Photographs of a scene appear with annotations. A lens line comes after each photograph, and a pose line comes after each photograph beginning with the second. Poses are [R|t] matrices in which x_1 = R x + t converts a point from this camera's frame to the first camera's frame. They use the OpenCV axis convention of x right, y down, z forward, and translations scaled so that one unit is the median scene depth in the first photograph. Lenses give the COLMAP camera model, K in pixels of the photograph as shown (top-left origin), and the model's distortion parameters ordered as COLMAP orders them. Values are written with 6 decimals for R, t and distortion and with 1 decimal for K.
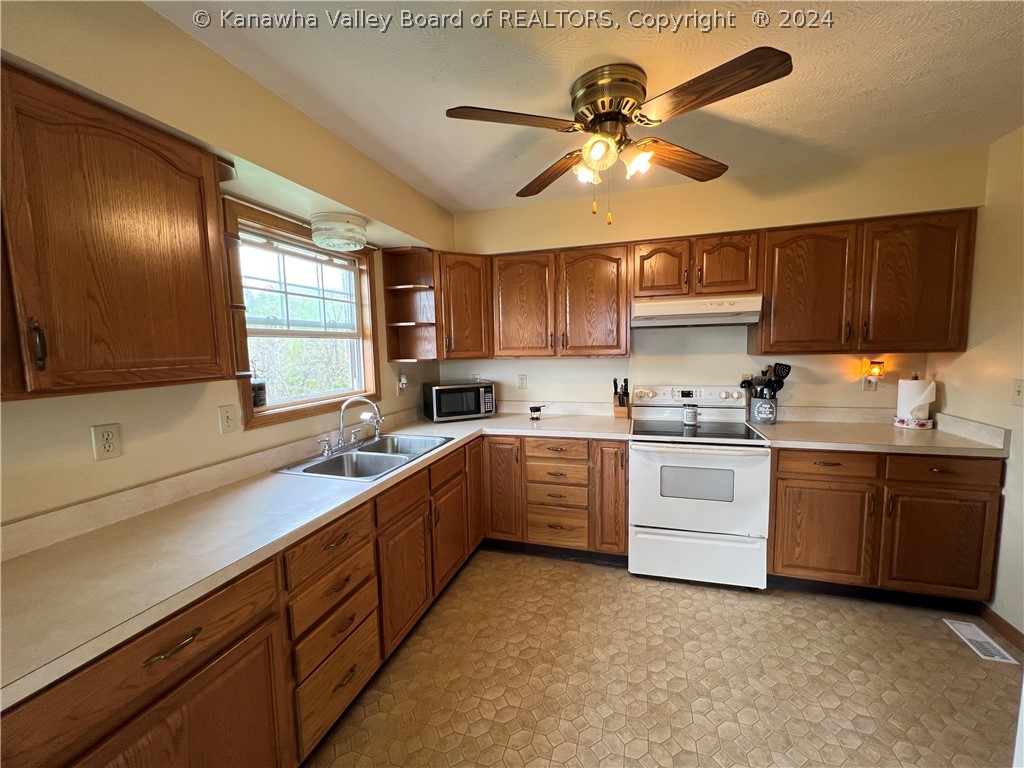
lens RADIAL K [[410.0, 0, 508.4], [0, 410.0, 386.1], [0, 0, 1]] dist [-0.004240, -0.000246]
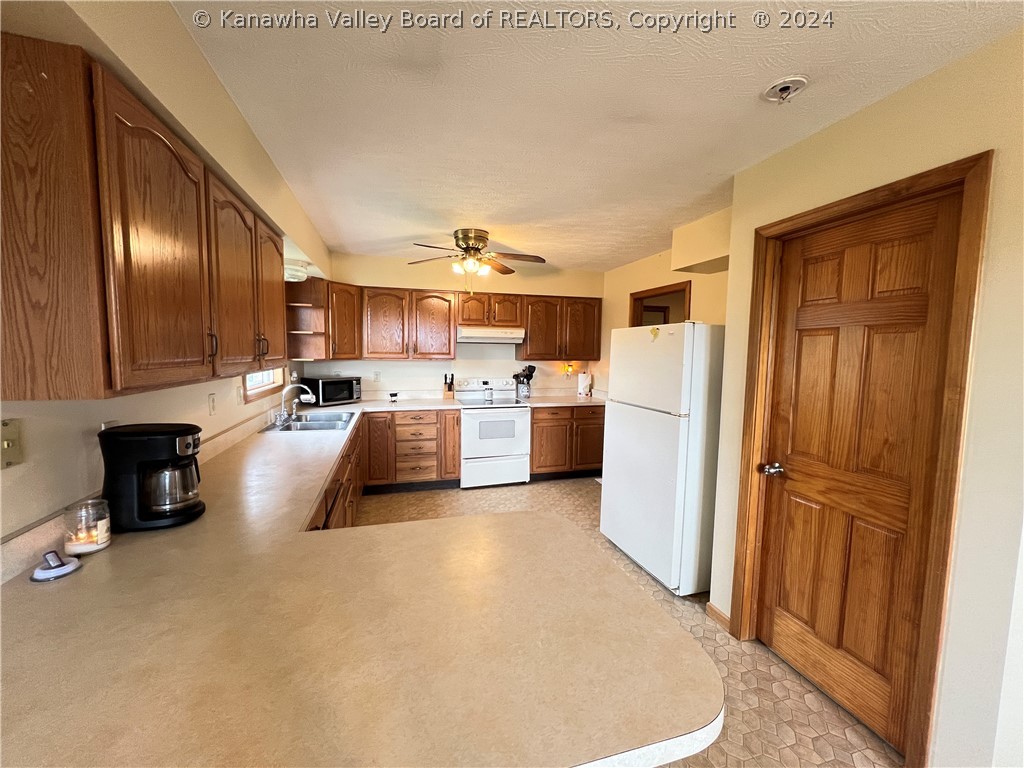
lens RADIAL K [[414.1, 0, 515.1], [0, 414.1, 383.3], [0, 0, 1]] dist [-0.001028, 0.000020]
pose [[0.830376, -0.011344, 0.557088, -0.449326], [0.021821, 0.999688, -0.012169, 0.048505], [-0.556776, 0.022261, 0.830364, -0.525920]]
